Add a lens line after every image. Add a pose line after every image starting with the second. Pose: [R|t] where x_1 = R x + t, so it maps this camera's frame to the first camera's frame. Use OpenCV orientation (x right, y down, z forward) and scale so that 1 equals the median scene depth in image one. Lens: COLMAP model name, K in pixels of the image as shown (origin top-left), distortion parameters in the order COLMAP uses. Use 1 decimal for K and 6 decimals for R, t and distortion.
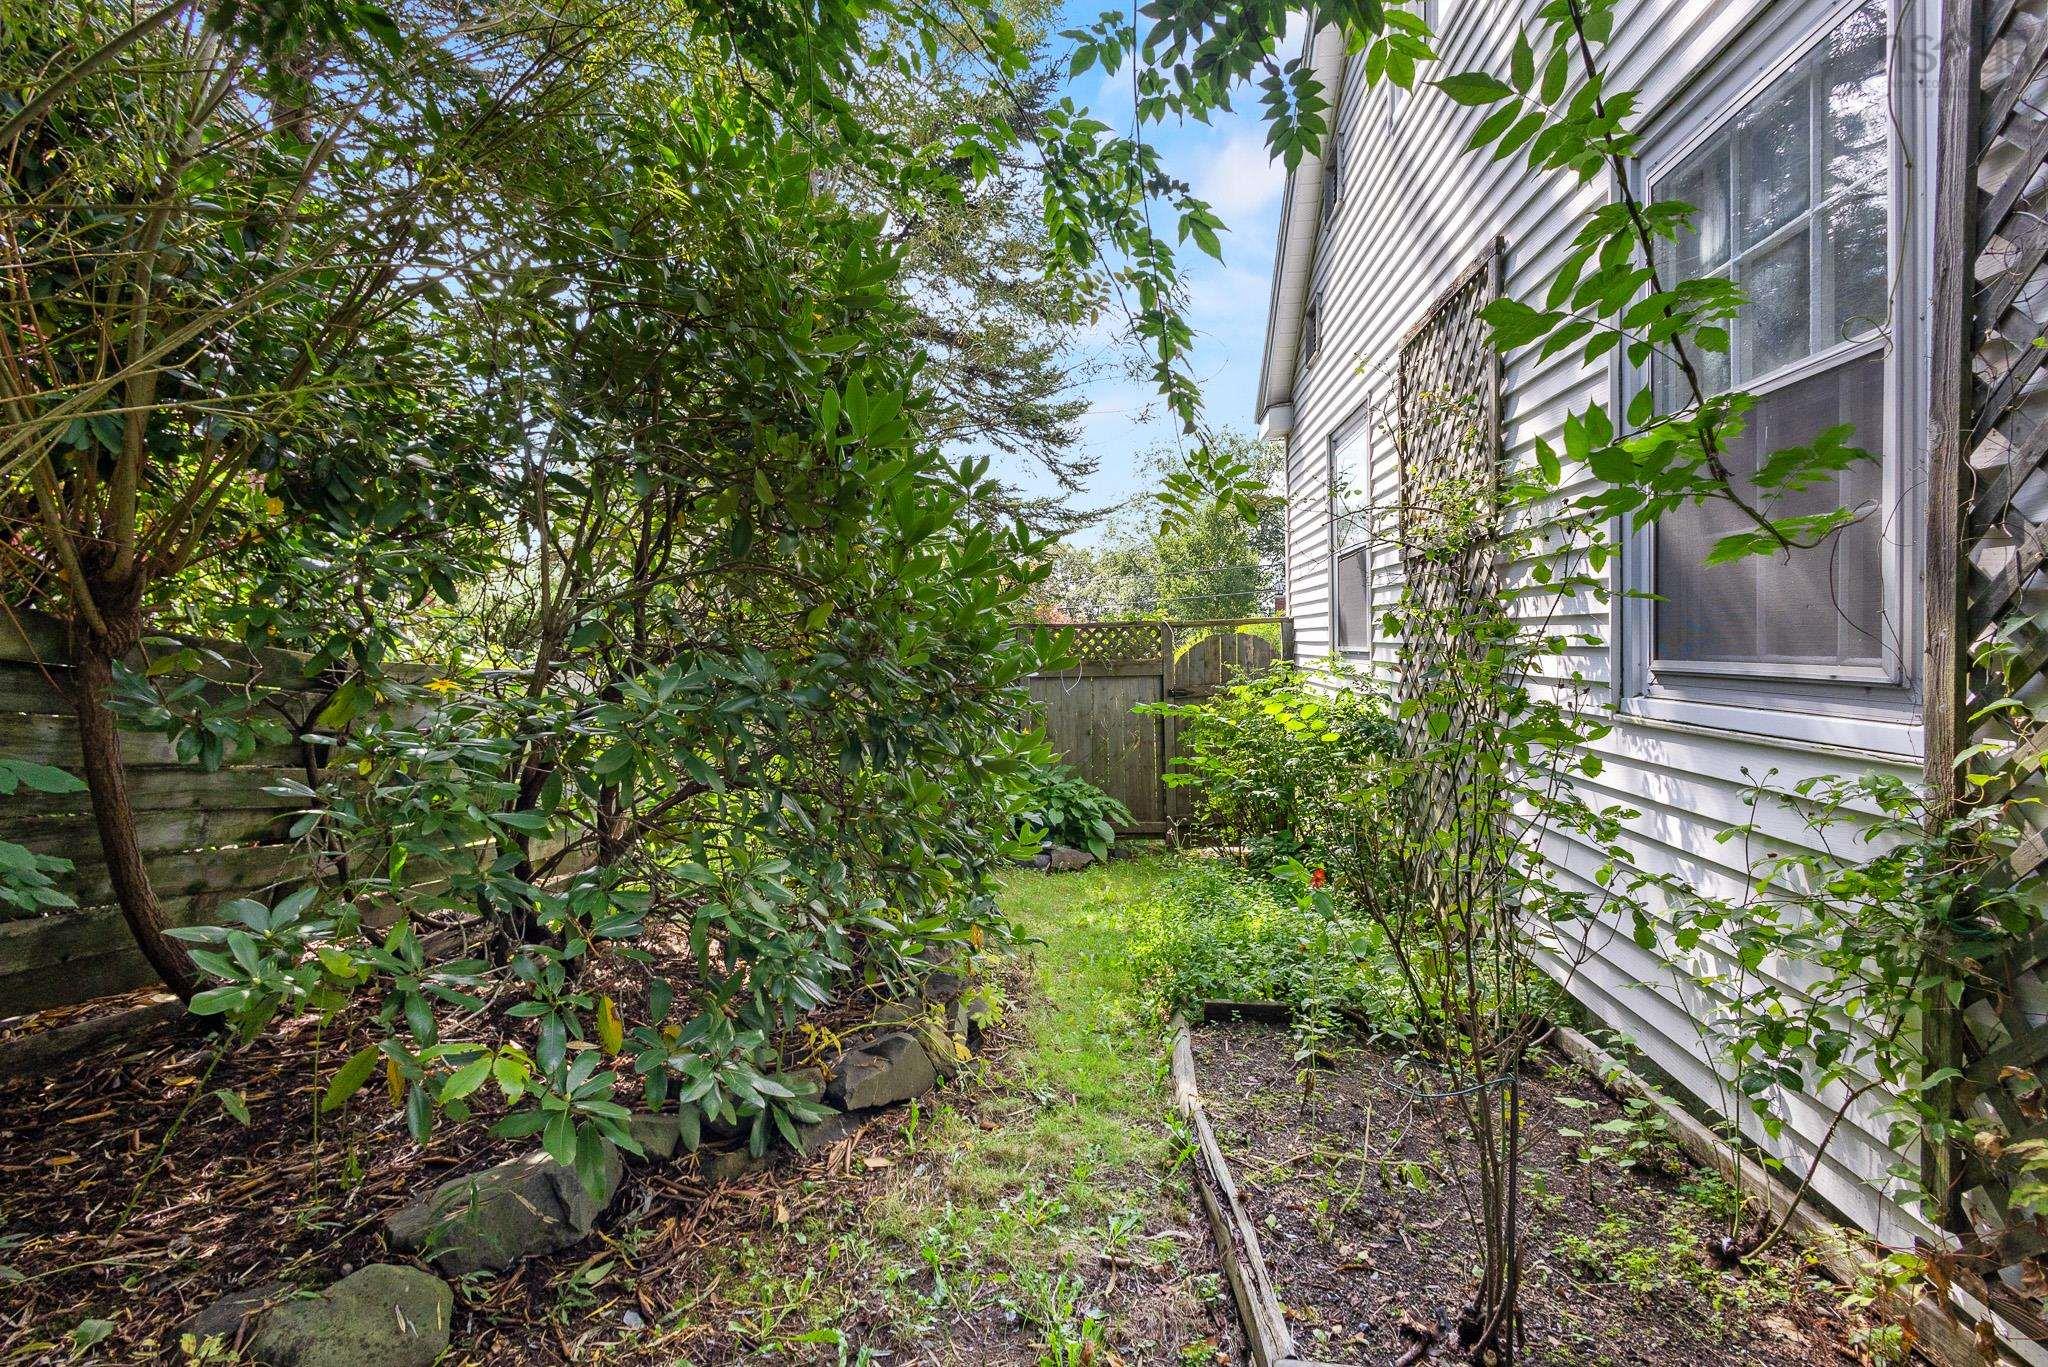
lens RADIAL K [[946.6, 0, 1019.4], [0, 946.6, 635.7], [0, 0, 1]] dist [0.008192, -0.000402]
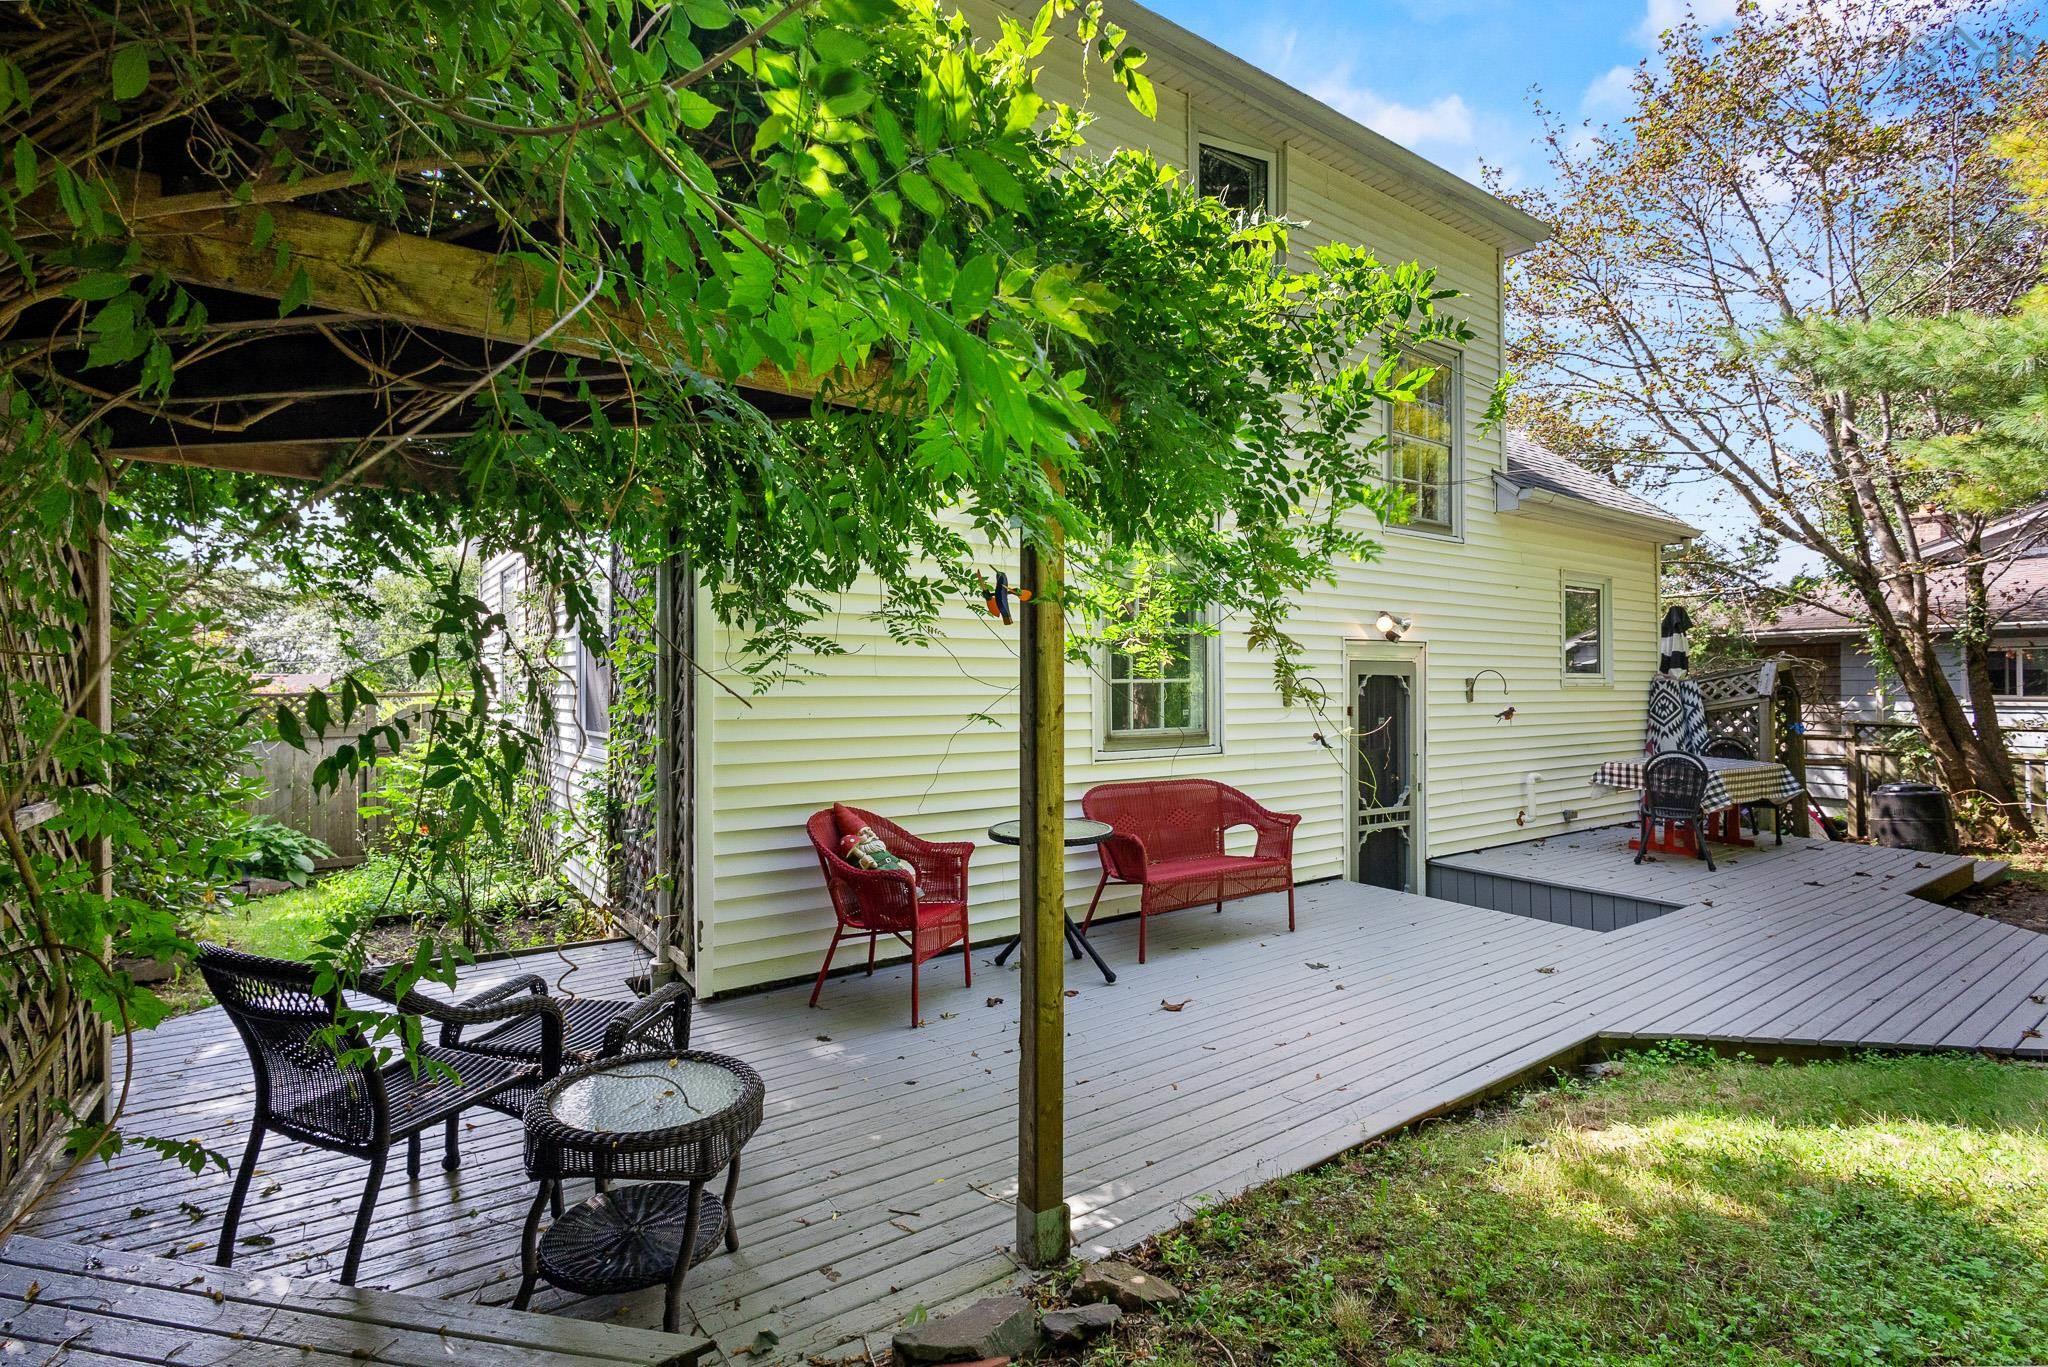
lens RADIAL K [[954.6, 0, 1028.7], [0, 954.6, 667.4], [0, 0, 1]] dist [0.014654, 0.000101]
pose [[0.745535, 0.013325, 0.666333, -0.048450], [-0.004458, 0.999877, -0.015008, -0.037844], [-0.666451, 0.008218, 0.745503, -0.596458]]
